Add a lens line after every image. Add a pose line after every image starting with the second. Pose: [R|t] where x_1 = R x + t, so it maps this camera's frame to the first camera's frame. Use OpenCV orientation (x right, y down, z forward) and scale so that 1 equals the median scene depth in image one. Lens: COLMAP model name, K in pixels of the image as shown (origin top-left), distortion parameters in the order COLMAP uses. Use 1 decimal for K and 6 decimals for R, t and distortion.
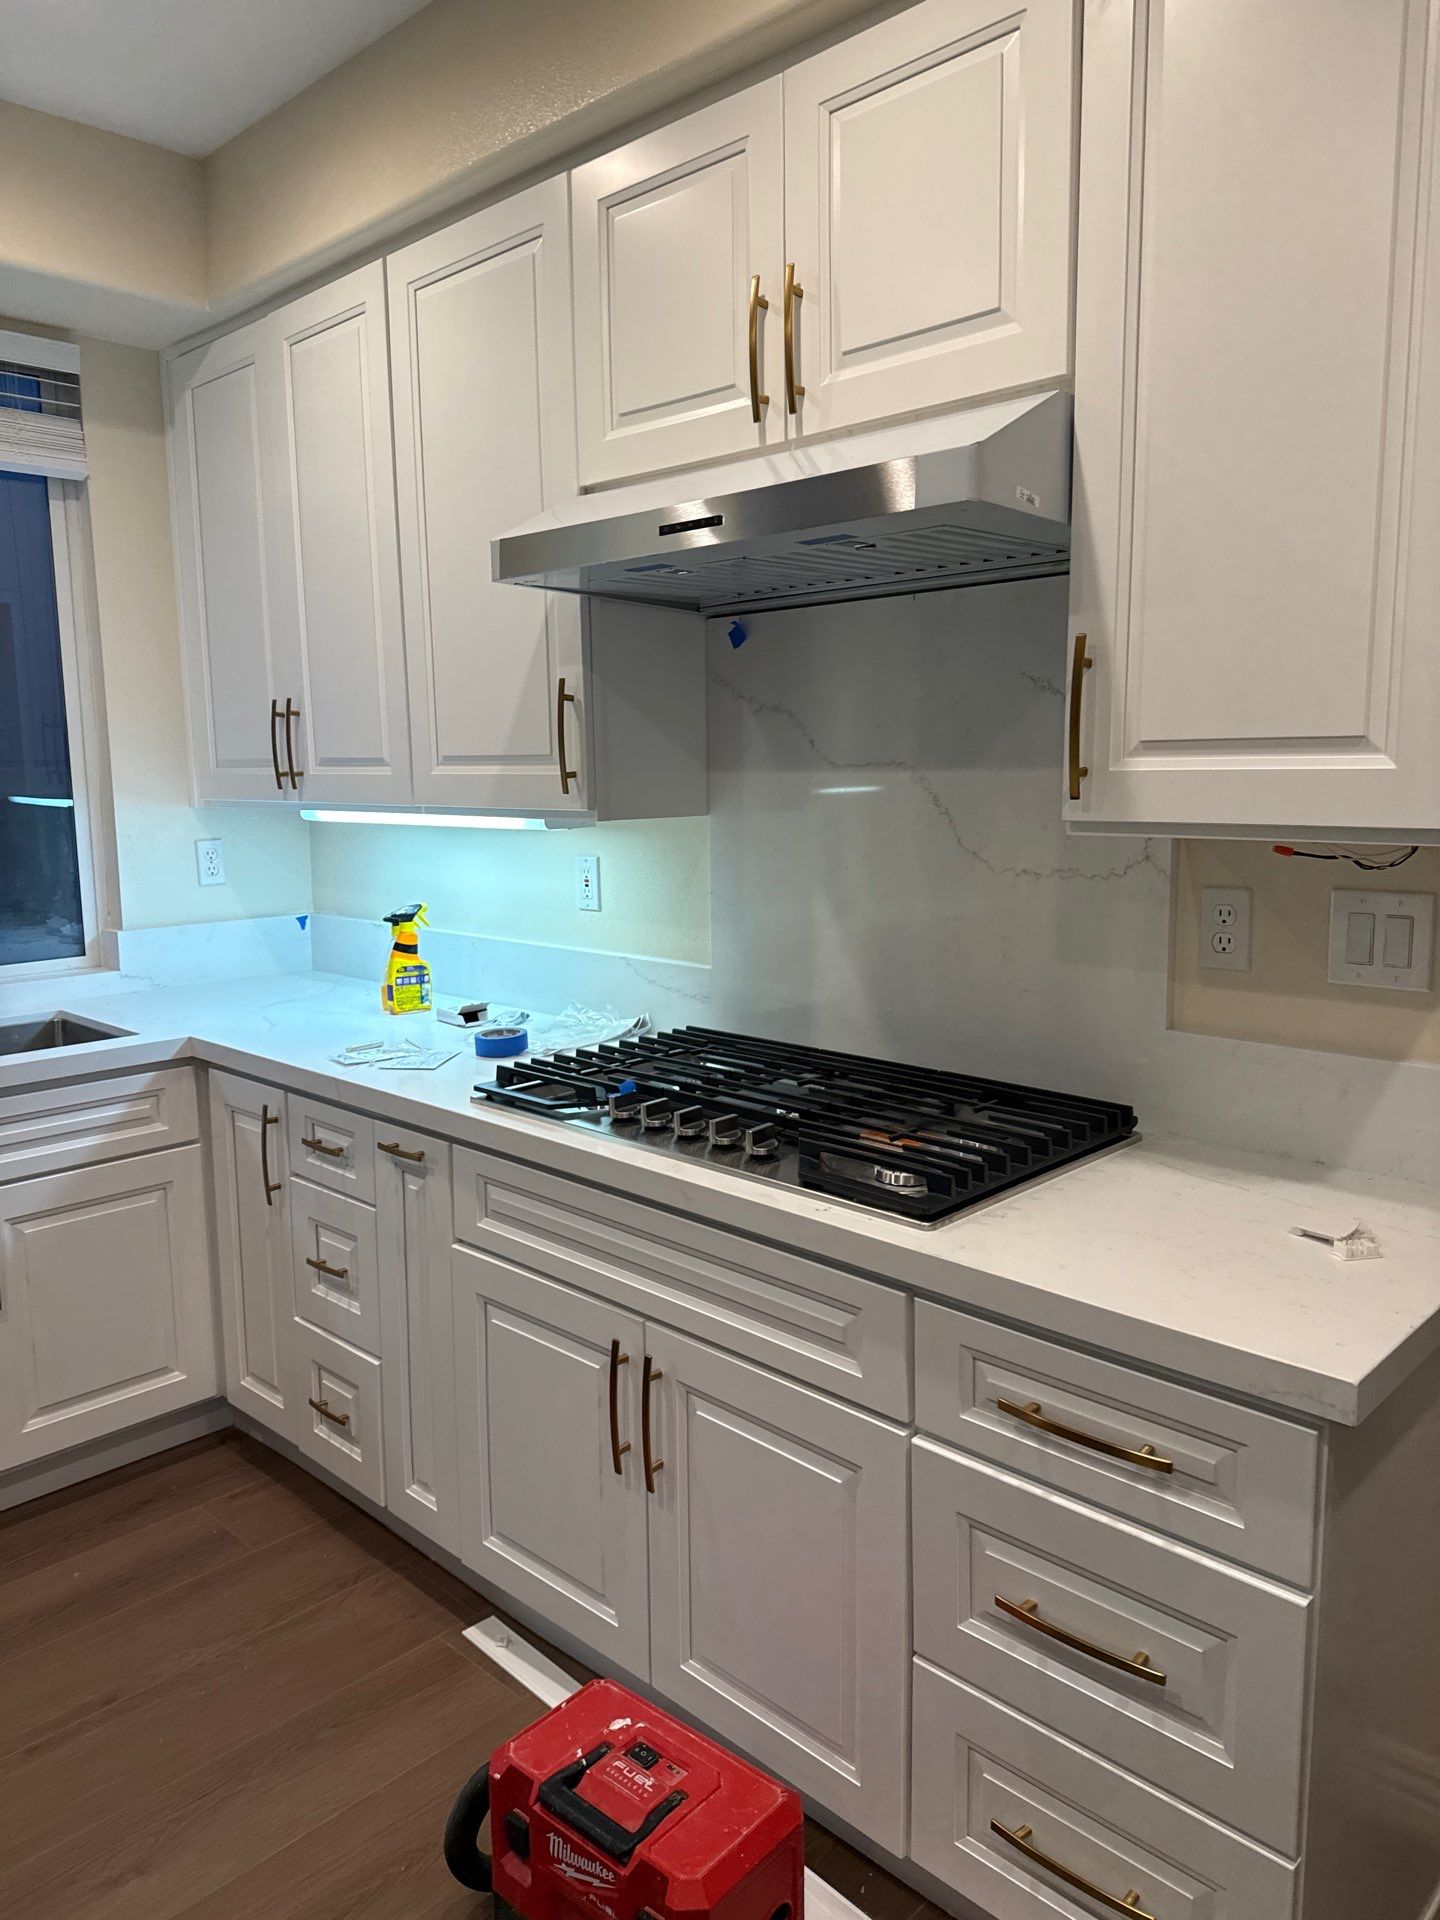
lens RADIAL K [[1367.3, 0, 720.0], [0, 1367.3, 960.0], [0, 0, 1]] dist [0.002031, 0.000009]
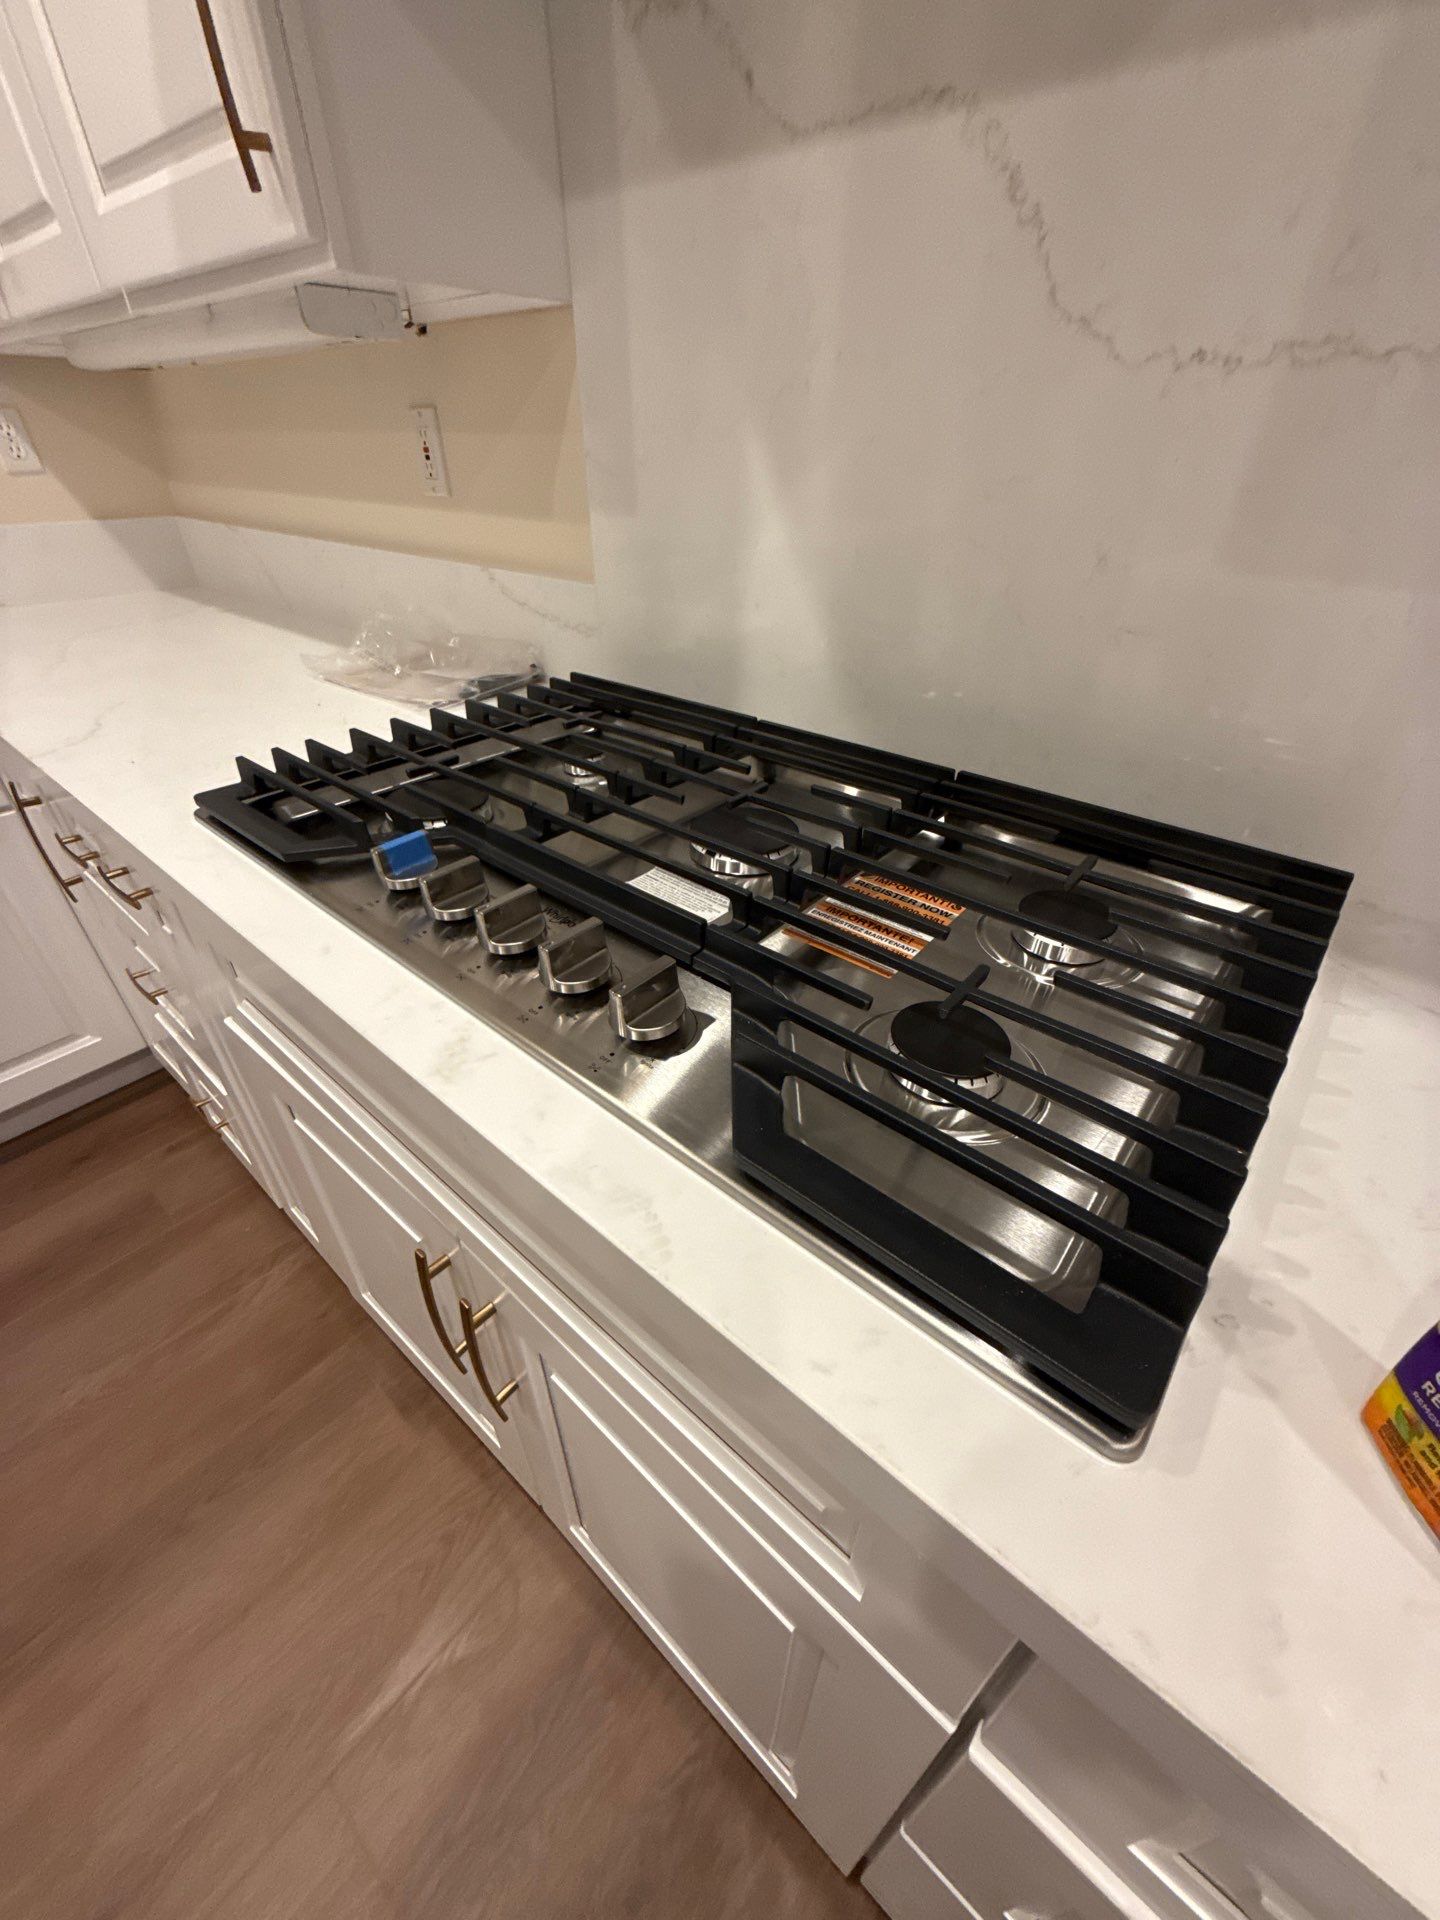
lens RADIAL K [[765.0, 0, 720.0], [0, 765.0, 960.0], [0, 0, 1]] dist [-0.000702, -0.000217]
pose [[0.997290, -0.026445, 0.068660, 0.029854], [-0.006231, 0.899464, 0.436951, 0.007878], [-0.073312, -0.436194, 0.896861, 0.614021]]
